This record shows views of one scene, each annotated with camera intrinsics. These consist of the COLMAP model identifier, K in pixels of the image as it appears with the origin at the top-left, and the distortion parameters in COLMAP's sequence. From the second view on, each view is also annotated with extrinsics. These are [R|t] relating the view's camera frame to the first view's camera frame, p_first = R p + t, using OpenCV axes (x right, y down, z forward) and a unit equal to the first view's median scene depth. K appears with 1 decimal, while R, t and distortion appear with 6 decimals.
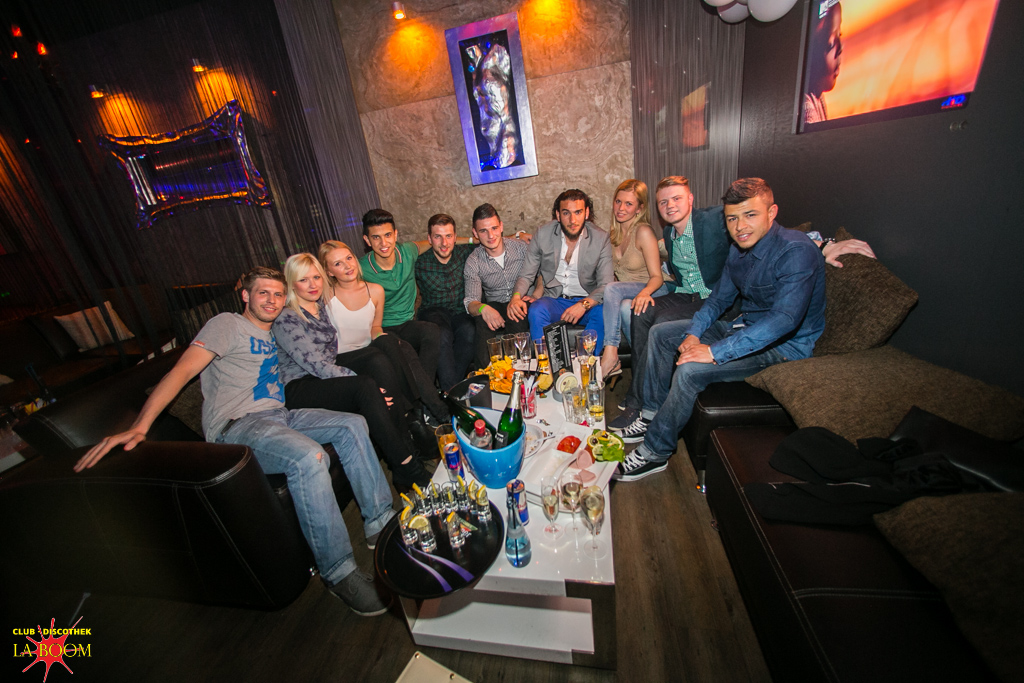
lens RADIAL K [[415.7, 0, 512.0], [0, 415.7, 341.5], [0, 0, 1]] dist [-0.001065, -0.000252]
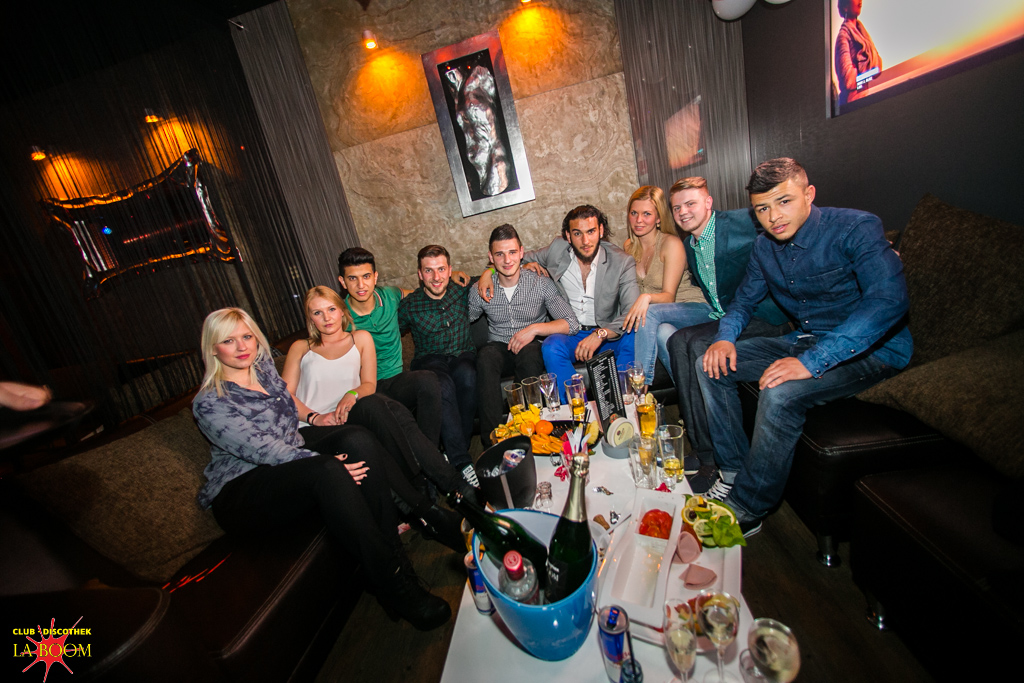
lens RADIAL K [[413.5, 0, 512.0], [0, 413.5, 341.5], [0, 0, 1]] dist [-0.018463, 0.000299]
pose [[0.994804, -0.095583, 0.035059, -0.051172], [0.098994, 0.988558, -0.113815, 0.001460], [-0.023779, 0.116695, 0.992883, 0.158690]]
